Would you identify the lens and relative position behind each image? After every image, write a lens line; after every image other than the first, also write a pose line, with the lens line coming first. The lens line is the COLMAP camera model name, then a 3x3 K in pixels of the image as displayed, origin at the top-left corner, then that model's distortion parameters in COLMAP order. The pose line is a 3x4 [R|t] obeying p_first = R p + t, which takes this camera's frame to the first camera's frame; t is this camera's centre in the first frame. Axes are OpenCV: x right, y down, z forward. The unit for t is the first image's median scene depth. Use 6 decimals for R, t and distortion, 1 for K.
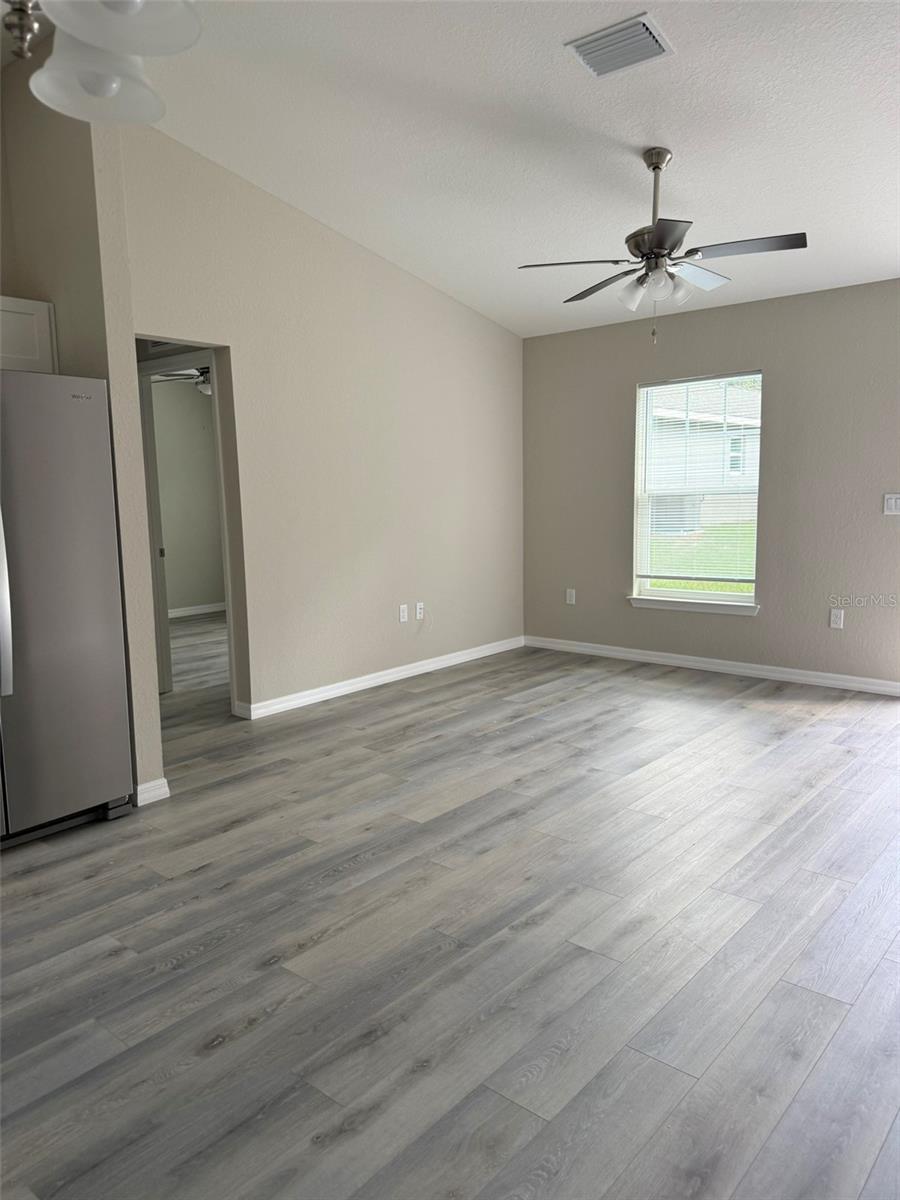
lens RADIAL K [[838.3, 0, 454.8], [0, 838.3, 596.7], [0, 0, 1]] dist [0.033889, -0.008607]
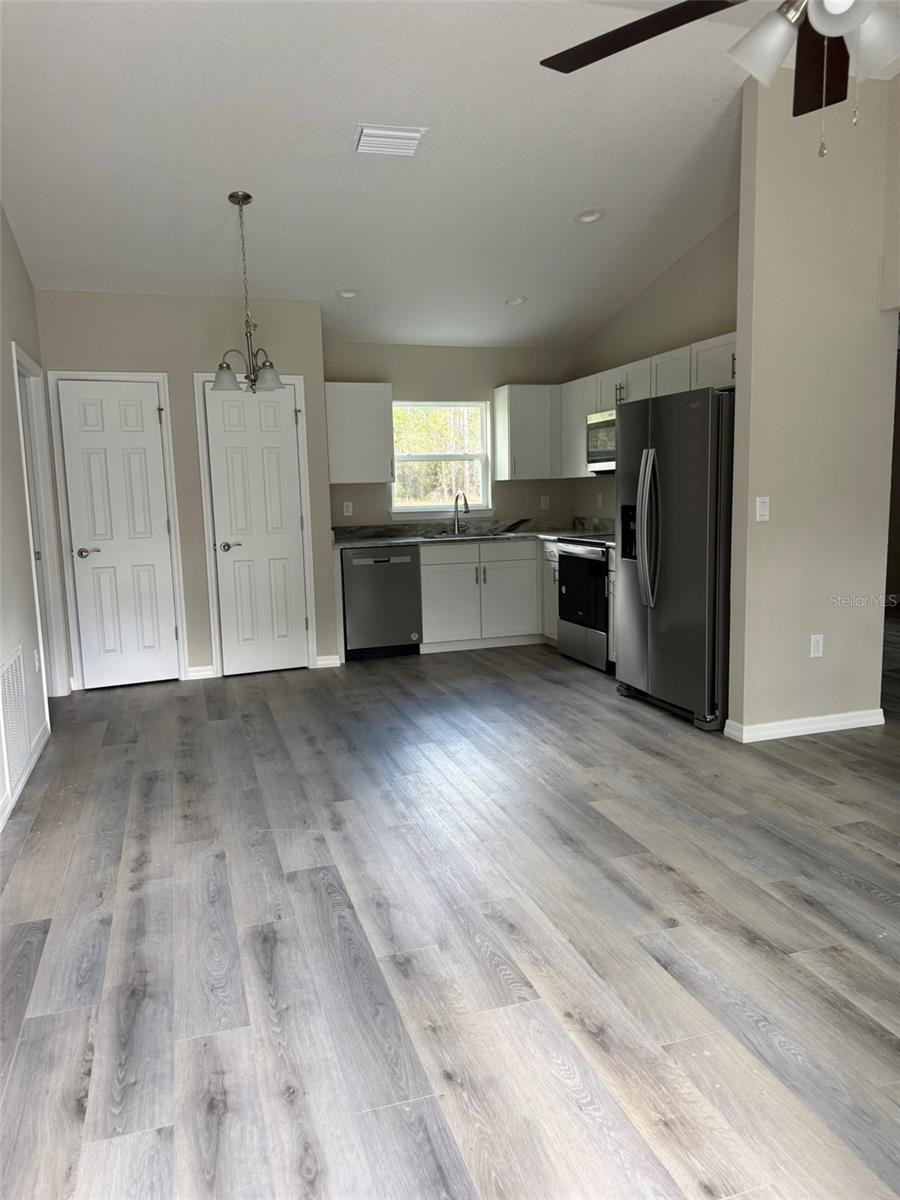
lens RADIAL K [[838.3, 0, 447.0], [0, 838.3, 600.3], [0, 0, 1]] dist [0.033889, -0.008607]
pose [[-0.522599, 0.156741, -0.838047, 0.775626], [-0.072792, 0.971164, 0.227030, -0.178095], [0.849465, 0.179649, -0.496120, 1.138895]]
